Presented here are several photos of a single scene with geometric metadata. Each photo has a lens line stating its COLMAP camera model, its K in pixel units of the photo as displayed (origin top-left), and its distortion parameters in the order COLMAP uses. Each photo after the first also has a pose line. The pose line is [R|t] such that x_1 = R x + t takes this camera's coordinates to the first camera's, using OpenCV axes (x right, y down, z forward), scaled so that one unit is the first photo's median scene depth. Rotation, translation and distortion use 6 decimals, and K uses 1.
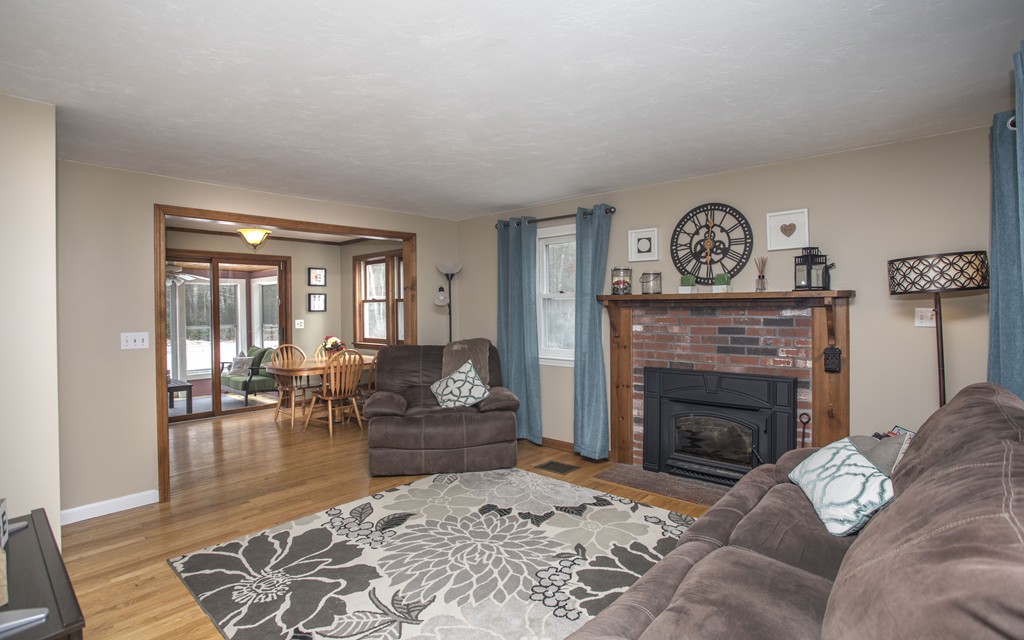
lens RADIAL K [[500.2, 0, 509.5], [0, 500.2, 317.7], [0, 0, 1]] dist [-0.046055, 0.014415]
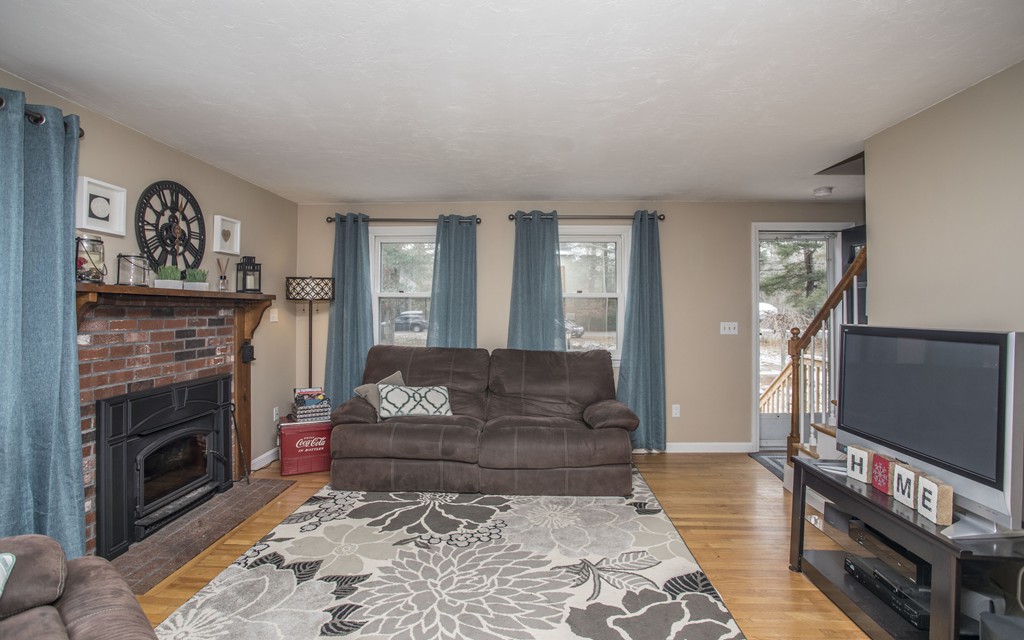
lens RADIAL K [[500.2, 0, 497.5], [0, 500.2, 309.2], [0, 0, 1]] dist [-0.046055, 0.014415]
pose [[-0.626733, 0.006791, 0.779205, -0.692713], [0.012427, 0.999922, 0.001281, -0.014097], [-0.779135, 0.010486, -0.626768, 1.312521]]
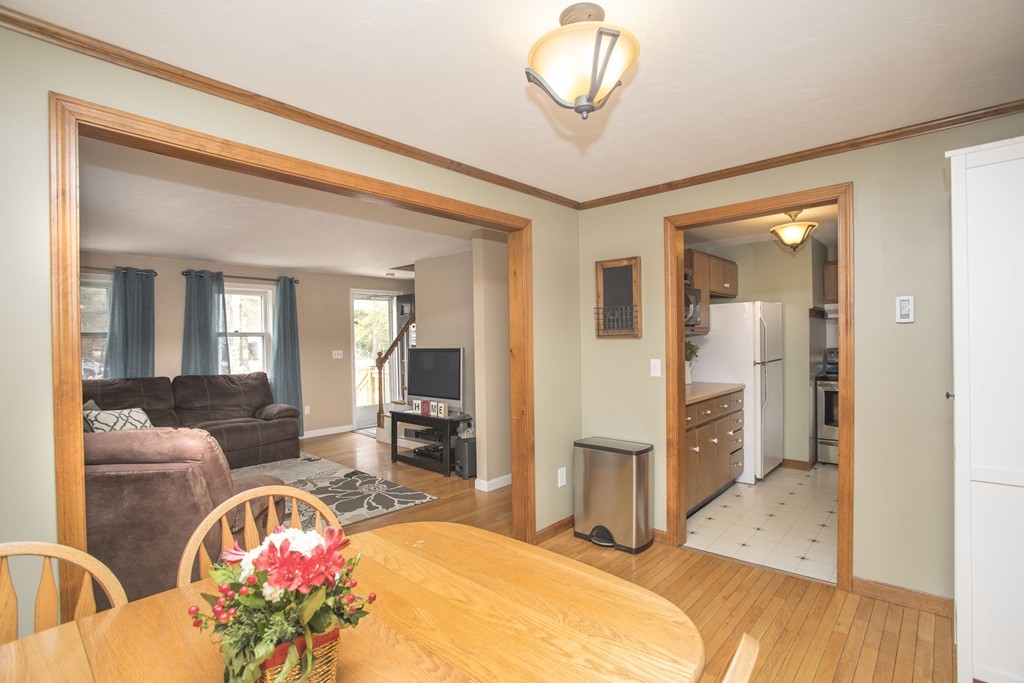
lens RADIAL K [[495.7, 0, 518.8], [0, 495.7, 344.0], [0, 0, 1]] dist [-0.047138, 0.013936]
pose [[-0.999713, 0.022860, -0.007227, -0.814838], [0.022696, 0.999498, 0.022093, -0.027102], [0.007729, 0.021922, -0.999730, 2.205350]]
